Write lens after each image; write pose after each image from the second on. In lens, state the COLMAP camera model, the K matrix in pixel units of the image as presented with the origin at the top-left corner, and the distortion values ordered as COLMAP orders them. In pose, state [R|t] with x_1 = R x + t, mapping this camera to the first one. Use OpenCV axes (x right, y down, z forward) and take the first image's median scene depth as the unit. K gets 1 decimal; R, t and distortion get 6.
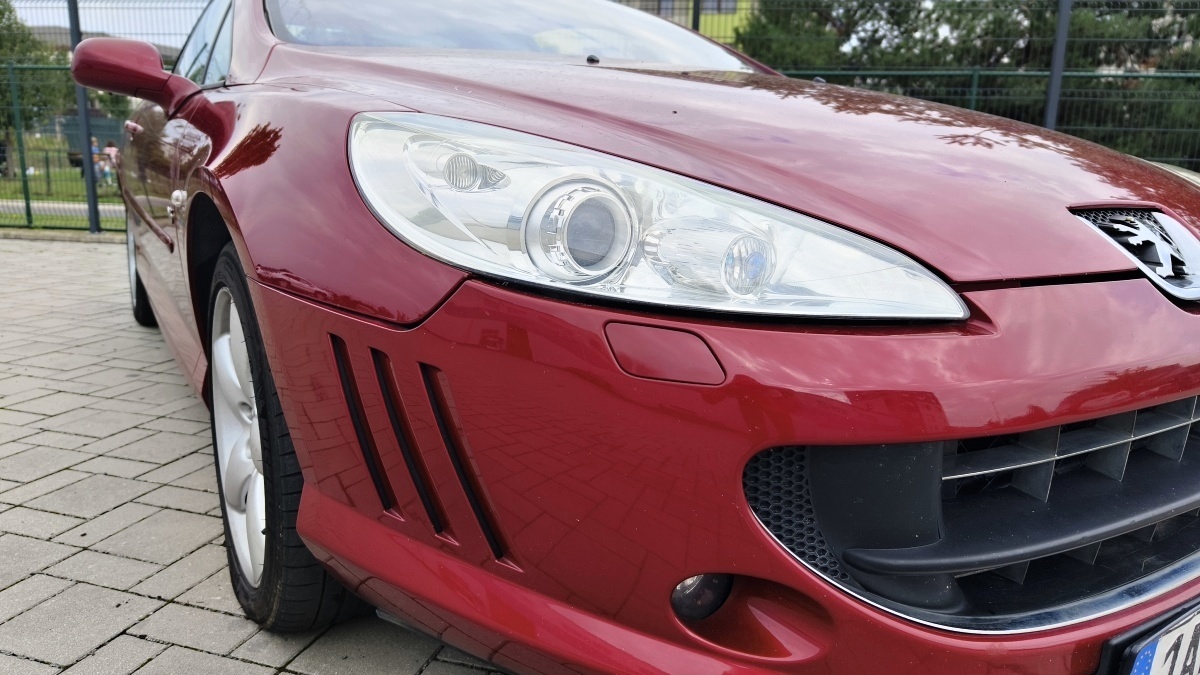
lens RADIAL K [[817.8, 0, 601.0], [0, 817.8, 329.9], [0, 0, 1]] dist [0.002728, -0.003738]
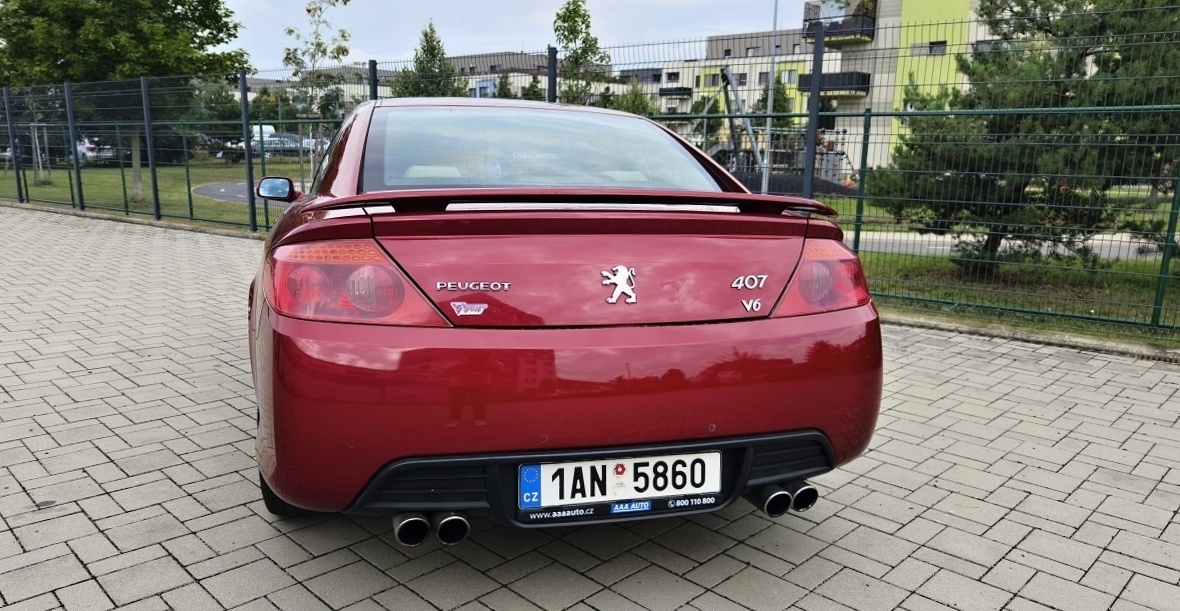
lens RADIAL K [[816.3, 0, 577.9], [0, 816.3, 326.5], [0, 0, 1]] dist [0.010123, -0.011451]
pose [[0.879160, 0.091555, -0.467649, 0.843168], [-0.093867, 0.995414, 0.018414, -0.125549], [0.467191, 0.027708, 0.883722, -0.080350]]
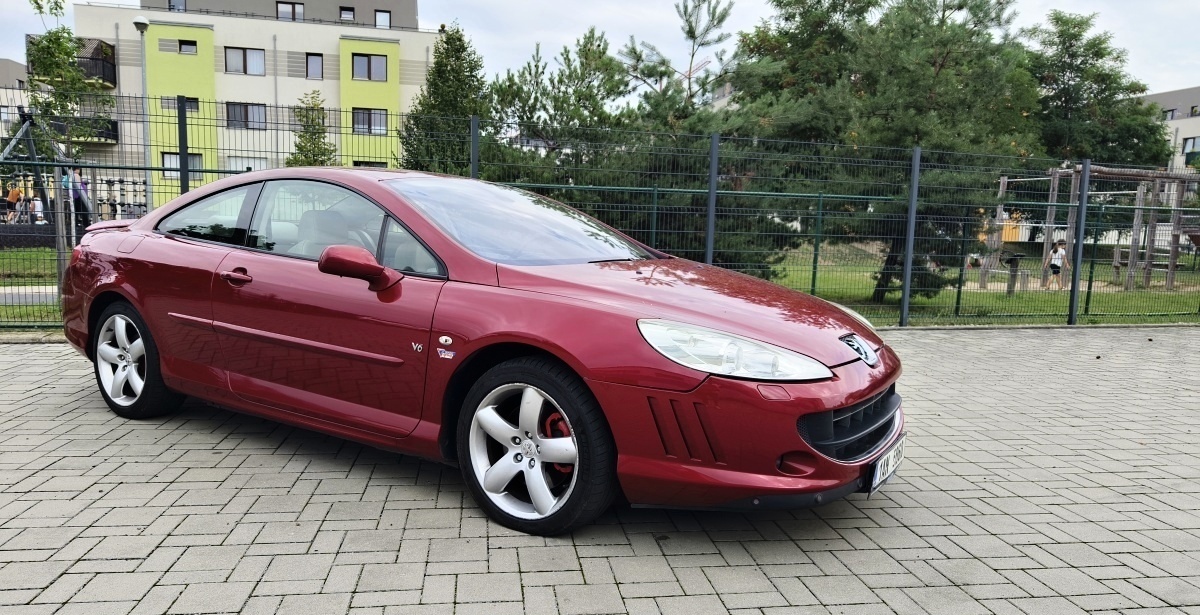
lens RADIAL K [[805.6, 0, 607.3], [0, 805.6, 310.2], [0, 0, 1]] dist [0.022633, -0.011220]
pose [[0.904874, -0.040855, 0.423715, -0.594641], [0.077434, 0.994574, -0.069469, -0.040389], [-0.418578, 0.095671, 0.903128, -0.560820]]
